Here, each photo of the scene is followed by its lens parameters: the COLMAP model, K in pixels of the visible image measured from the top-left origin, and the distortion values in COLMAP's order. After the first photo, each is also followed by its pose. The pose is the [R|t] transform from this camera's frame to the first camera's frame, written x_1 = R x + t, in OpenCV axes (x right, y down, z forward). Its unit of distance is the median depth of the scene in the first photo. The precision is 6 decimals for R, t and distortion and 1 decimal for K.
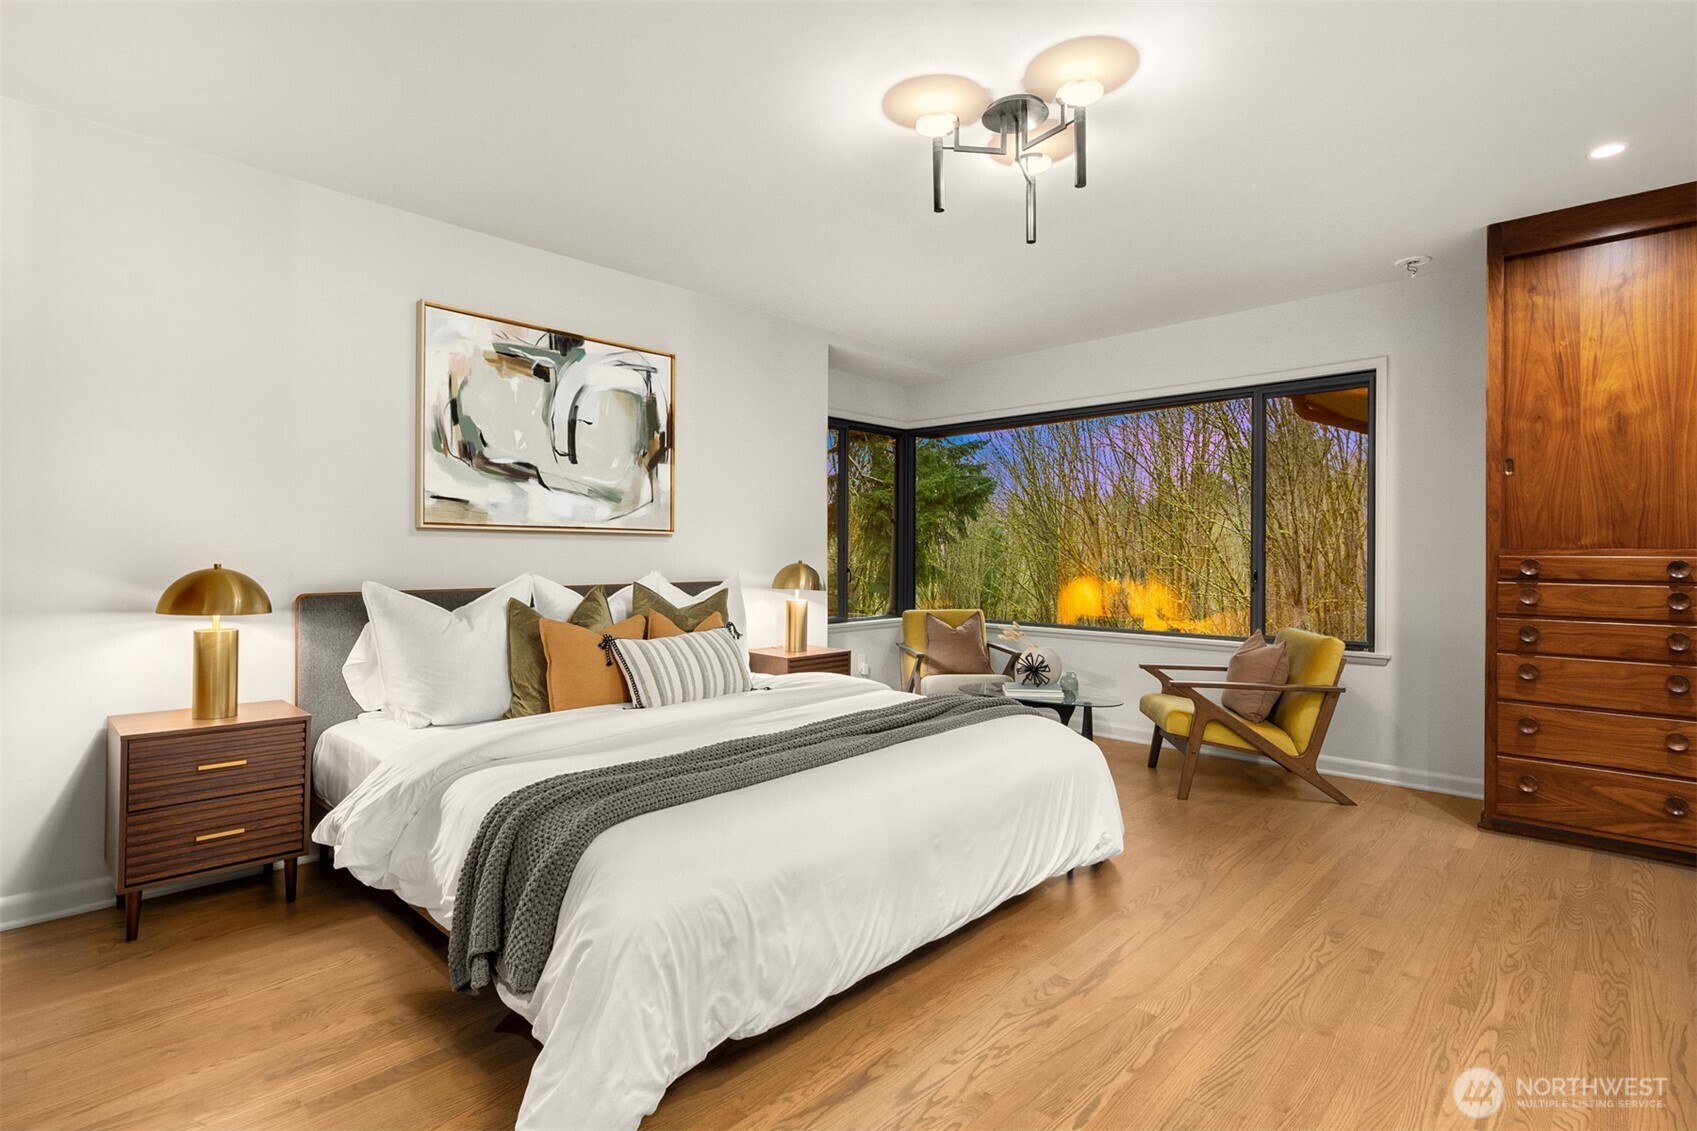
lens RADIAL K [[830.9, 0, 850.4], [0, 830.9, 559.6], [0, 0, 1]] dist [0.003149, -0.003345]
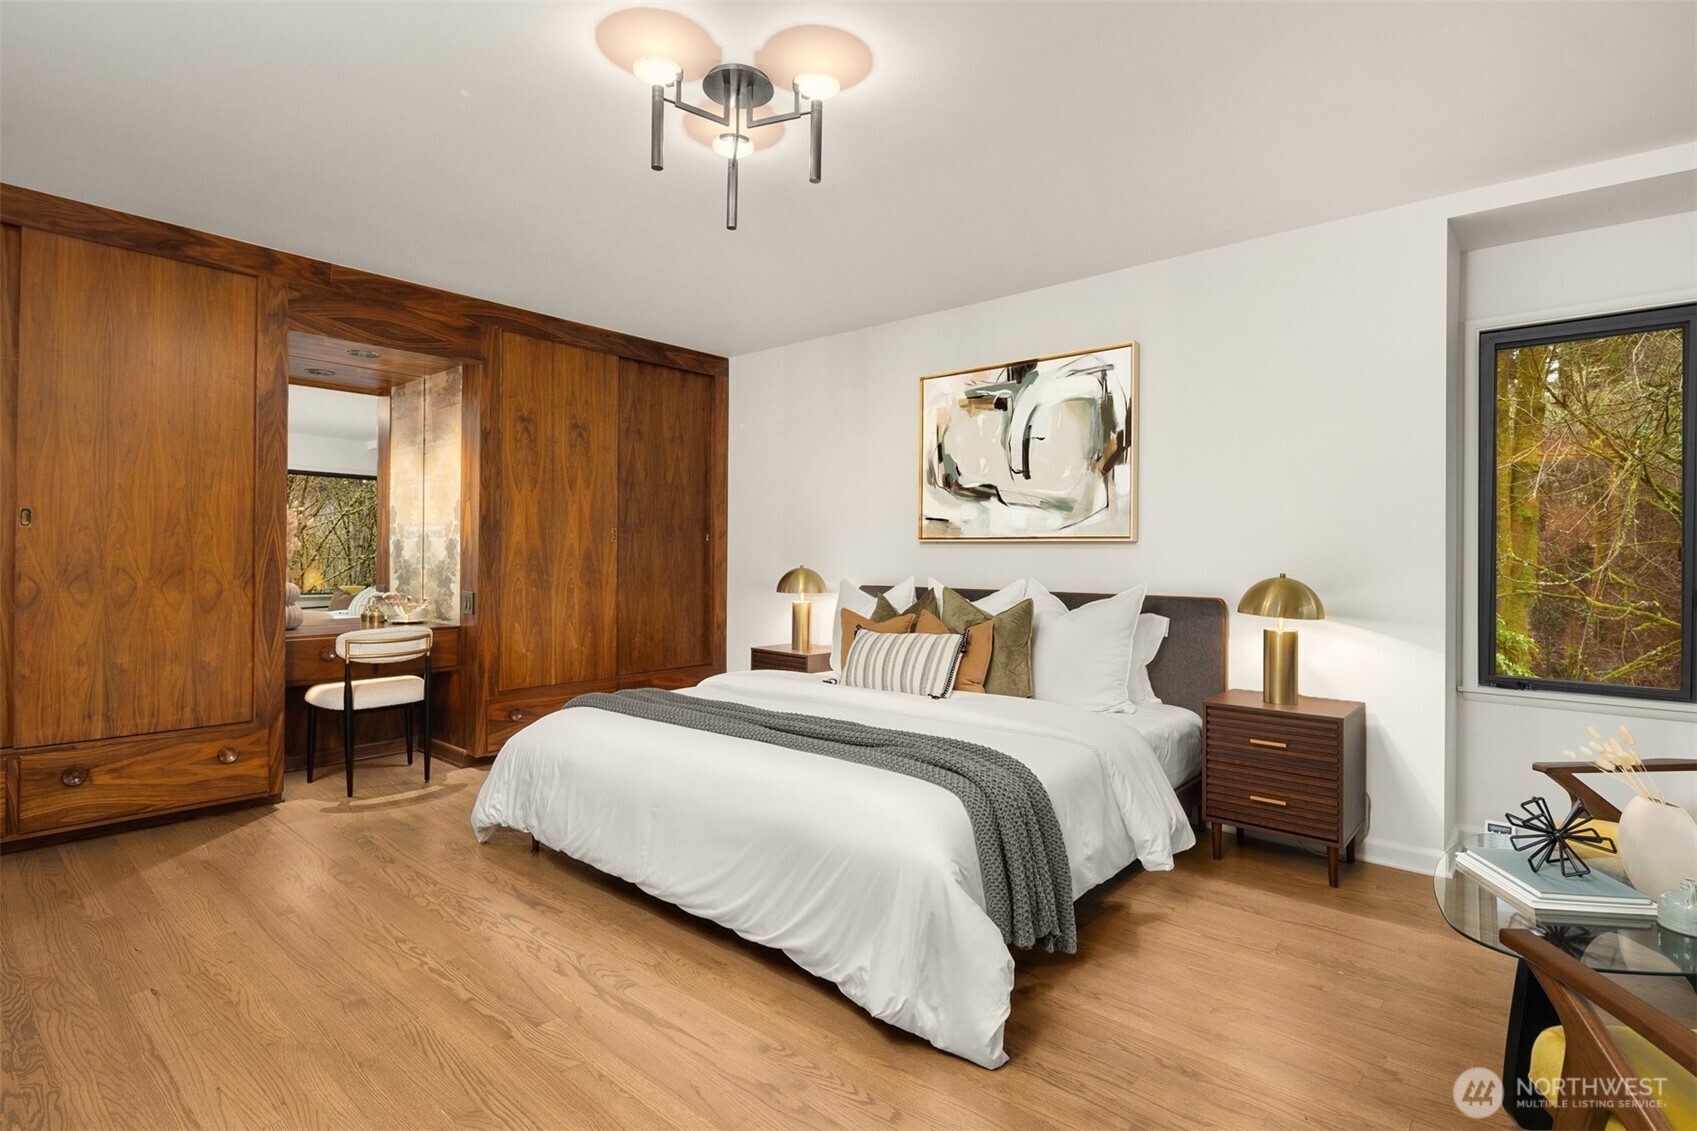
lens RADIAL K [[830.9, 0, 848.1], [0, 830.9, 561.8], [0, 0, 1]] dist [0.003149, -0.003345]
pose [[0.040020, 0.004288, -0.999190, 0.773309], [-0.014867, 0.999883, 0.003696, -0.007619], [0.999088, 0.014707, 0.040079, 0.746903]]
